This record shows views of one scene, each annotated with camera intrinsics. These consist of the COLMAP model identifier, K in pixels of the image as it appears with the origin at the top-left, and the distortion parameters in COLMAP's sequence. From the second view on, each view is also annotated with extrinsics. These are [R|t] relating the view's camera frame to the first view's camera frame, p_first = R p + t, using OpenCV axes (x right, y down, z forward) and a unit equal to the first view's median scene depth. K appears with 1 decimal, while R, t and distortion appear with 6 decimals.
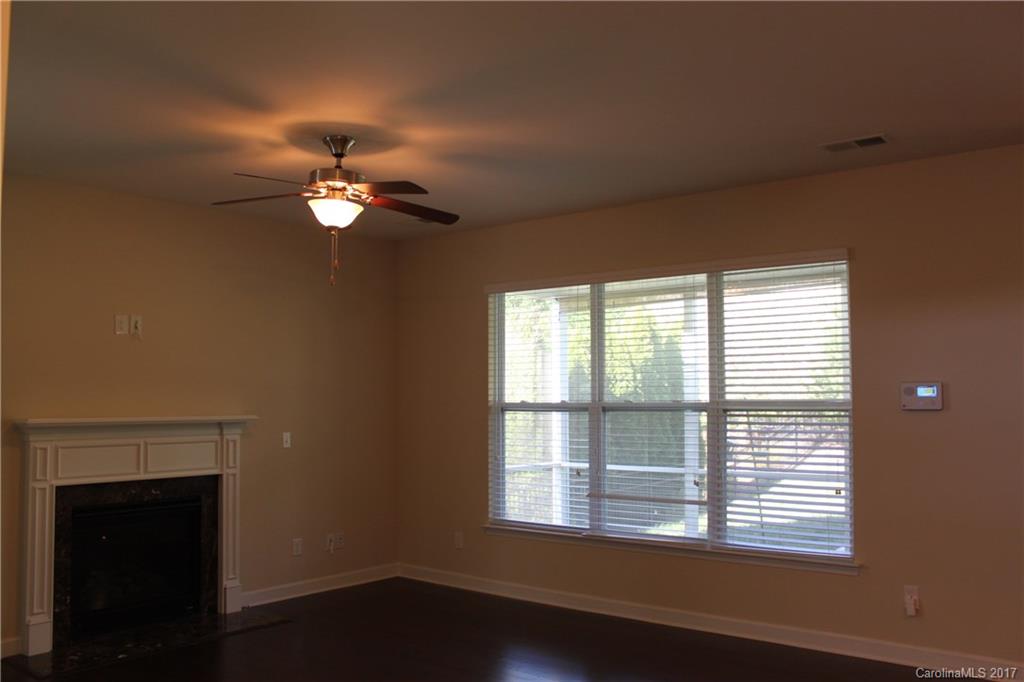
lens RADIAL K [[880.6, 0, 511.5], [0, 880.6, 369.1], [0, 0, 1]] dist [-0.001454, 0.002553]
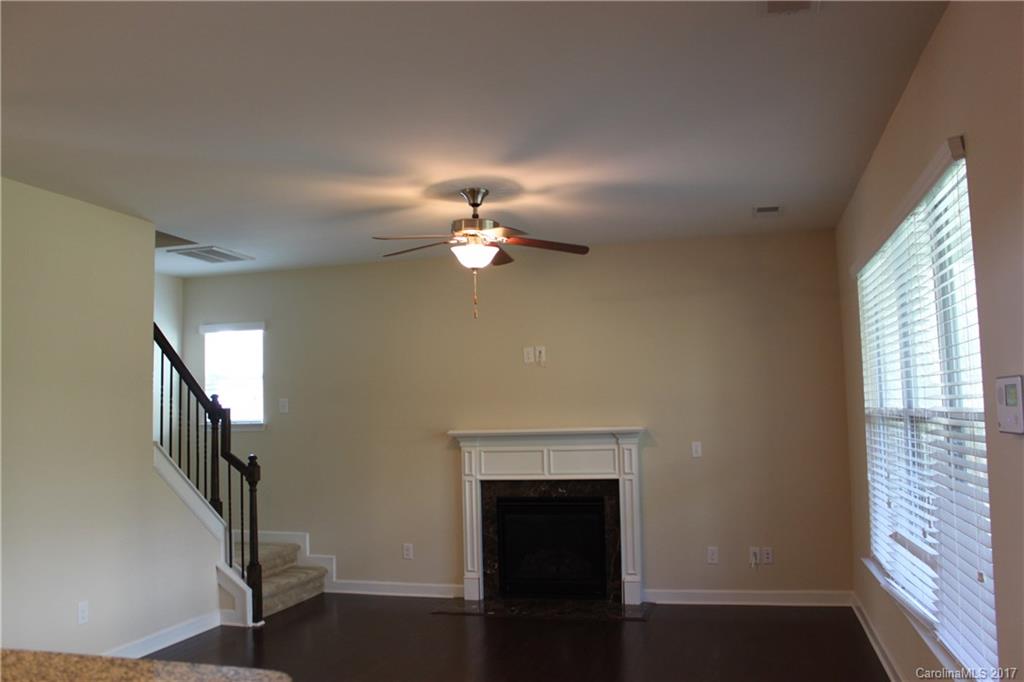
lens RADIAL K [[865.9, 0, 512.0], [0, 865.9, 341.0], [0, 0, 1]] dist [-0.154622, 0.134482]
pose [[0.408921, -0.081036, -0.908965, 0.660027], [0.061206, 0.996242, -0.061281, 0.003646], [0.910515, -0.030575, 0.412344, 0.458888]]
